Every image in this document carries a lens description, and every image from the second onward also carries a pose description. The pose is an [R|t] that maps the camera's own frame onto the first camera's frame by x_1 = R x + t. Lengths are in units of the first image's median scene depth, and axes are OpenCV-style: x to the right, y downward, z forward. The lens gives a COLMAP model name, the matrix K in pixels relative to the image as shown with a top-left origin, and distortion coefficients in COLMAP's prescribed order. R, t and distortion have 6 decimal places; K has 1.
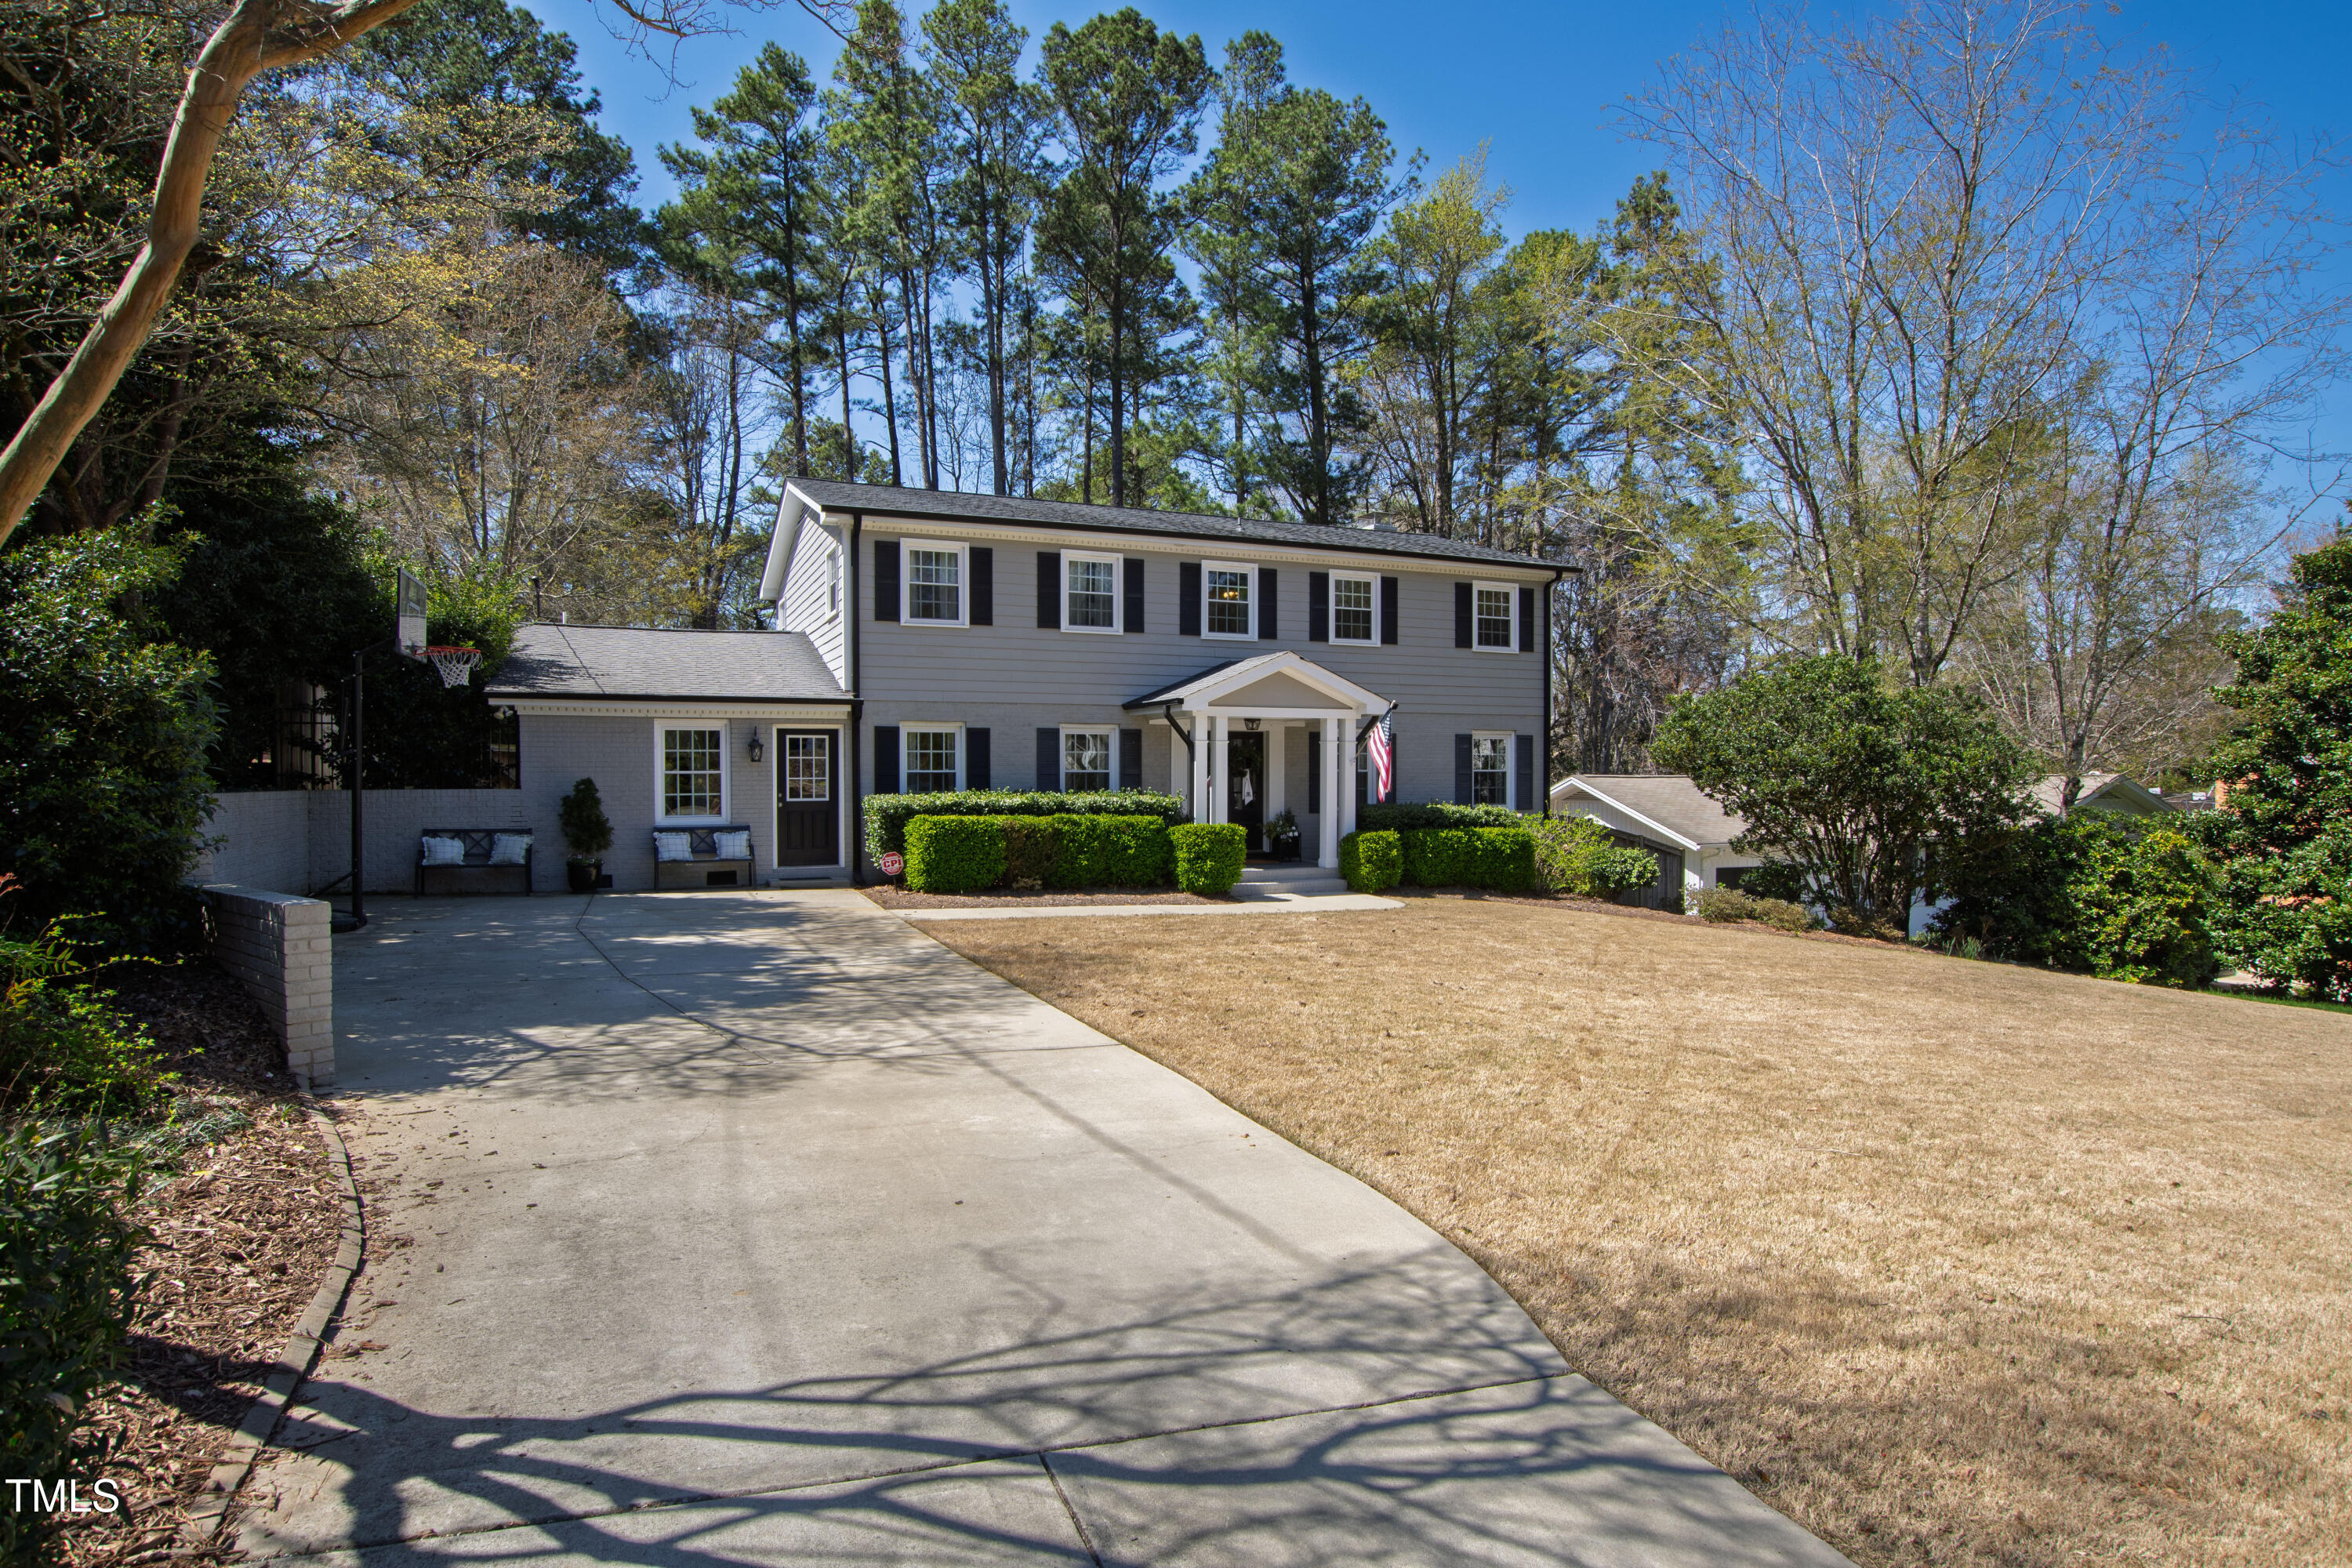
lens RADIAL K [[1210.6, 0, 1176.0], [0, 1210.6, 784.0], [0, 0, 1]] dist [-0.015576, 0.000024]
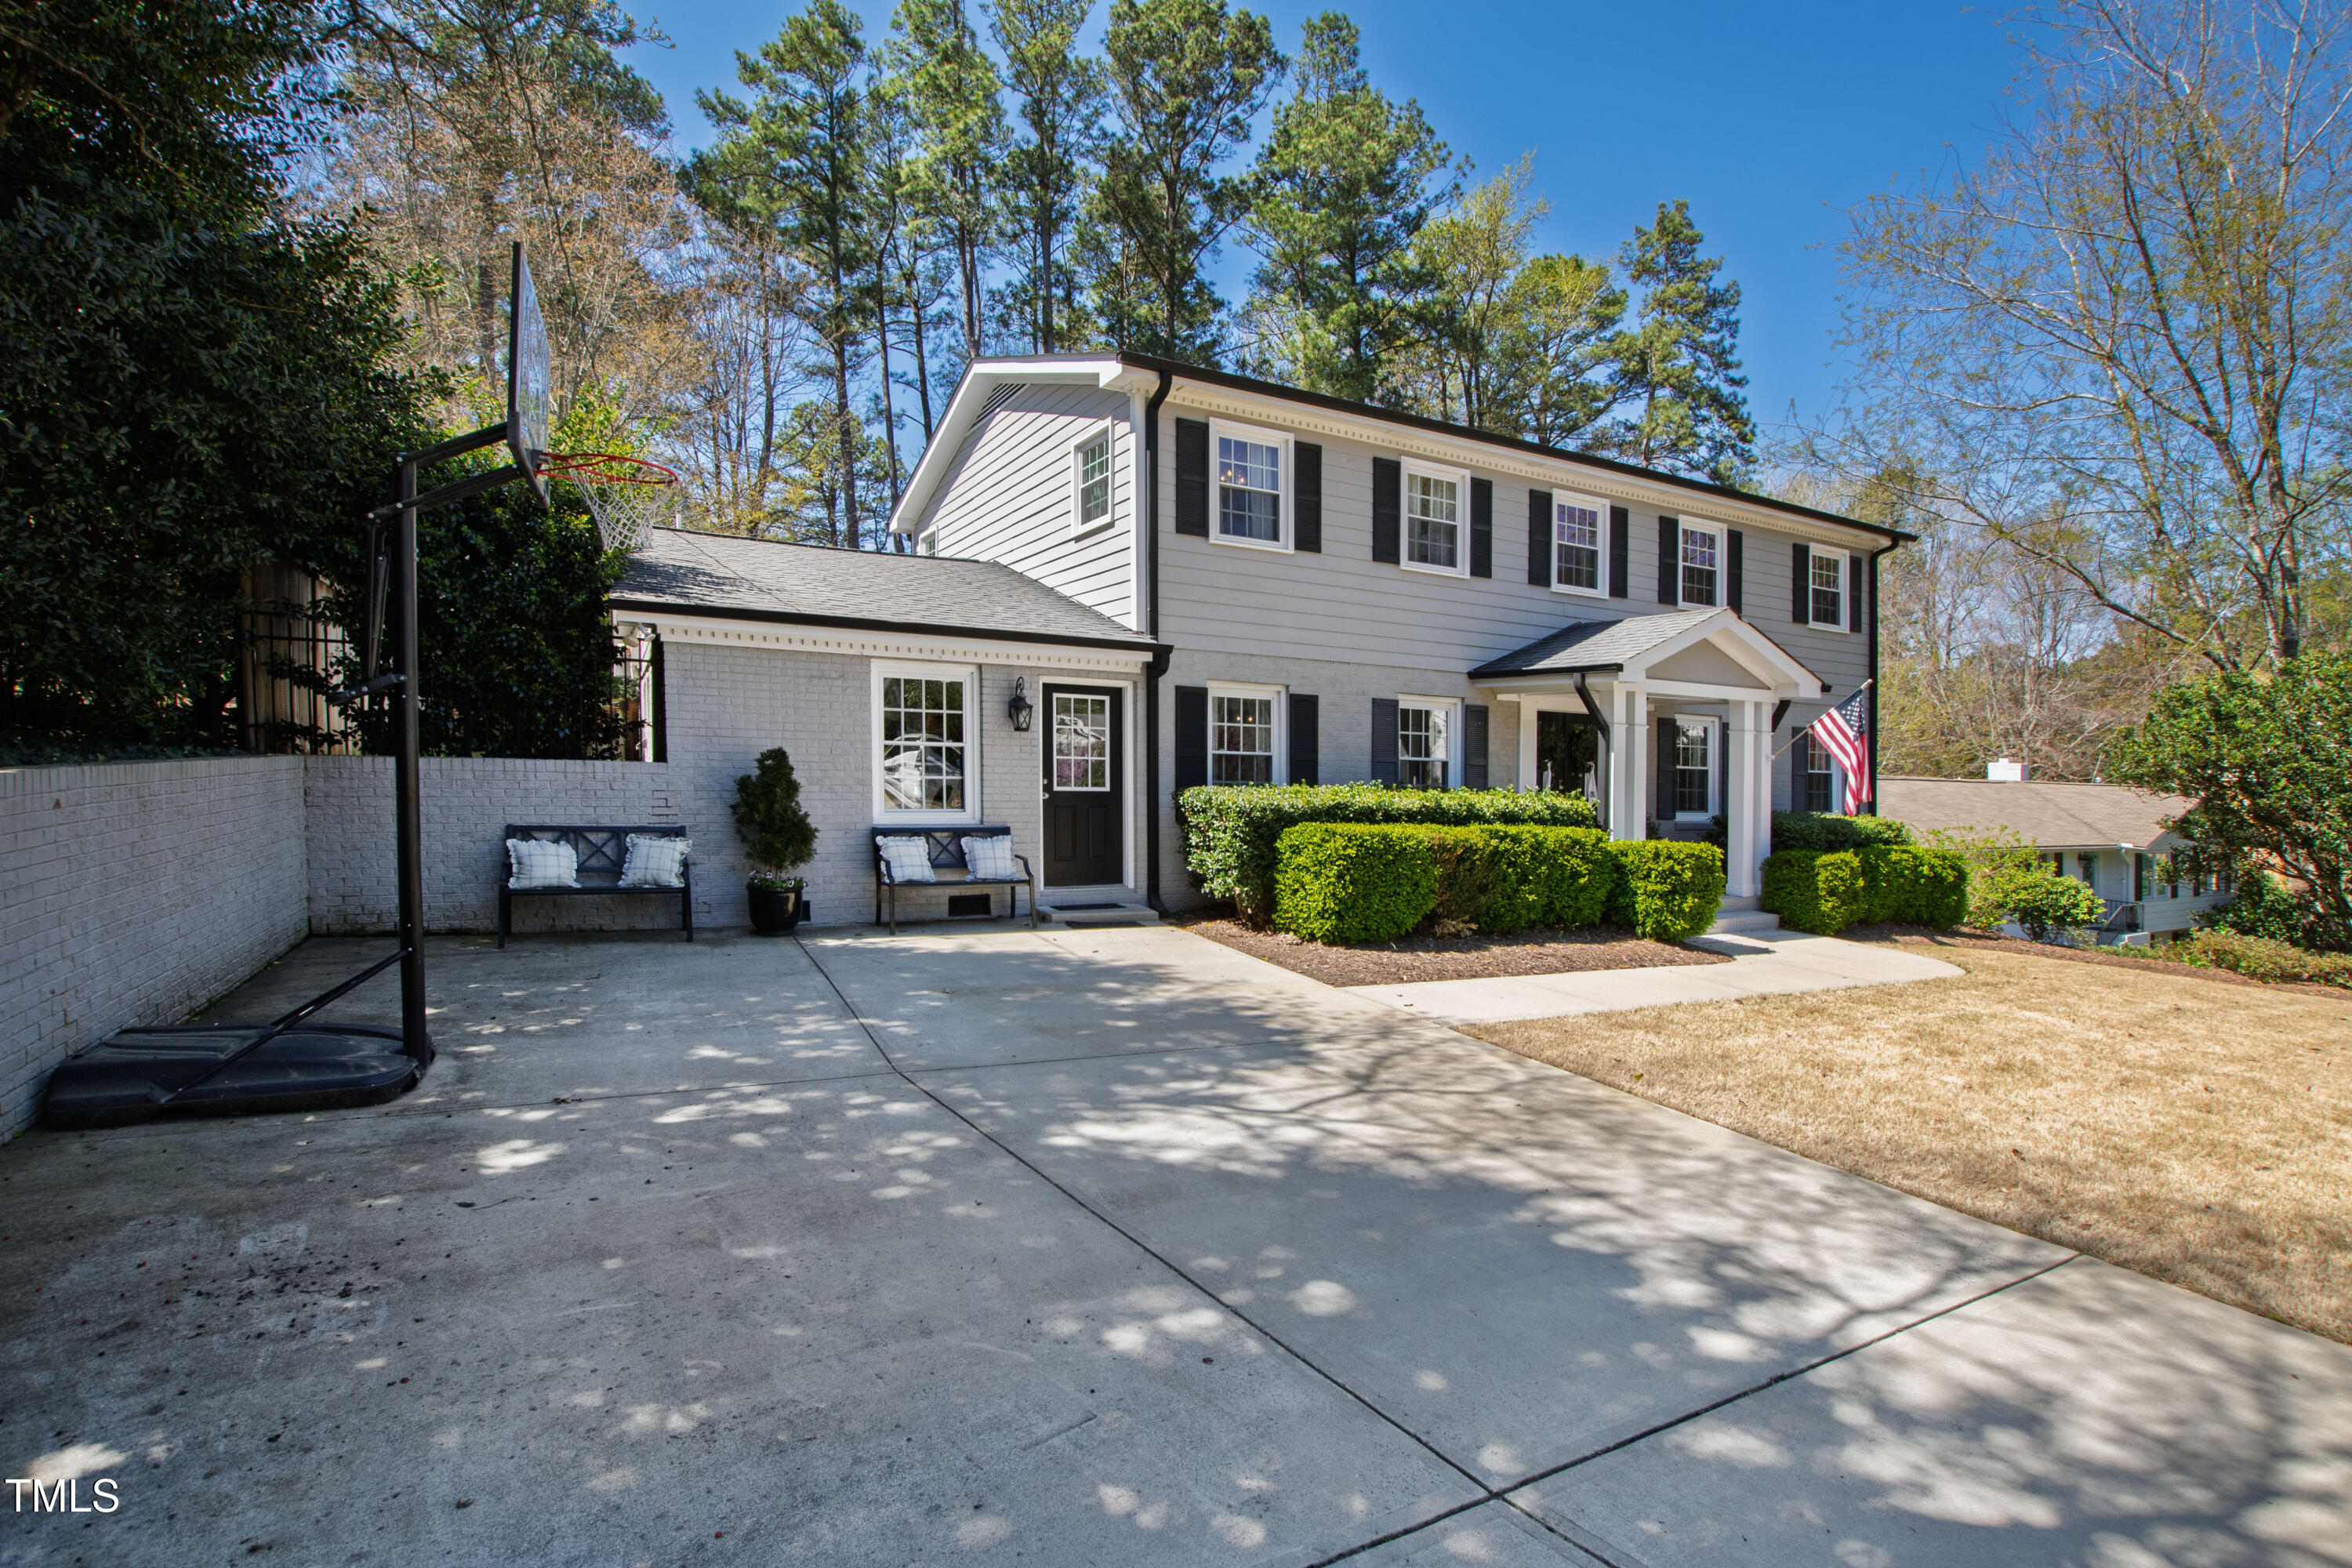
lens RADIAL K [[1035.2, 0, 1176.0], [0, 1035.2, 784.0], [0, 0, 1]] dist [-0.019984, 0.000163]
pose [[0.995906, 0.030050, 0.085255, -0.286403], [-0.031676, 0.999340, 0.017781, -0.001993], [-0.084664, -0.020409, 0.996200, 0.394074]]
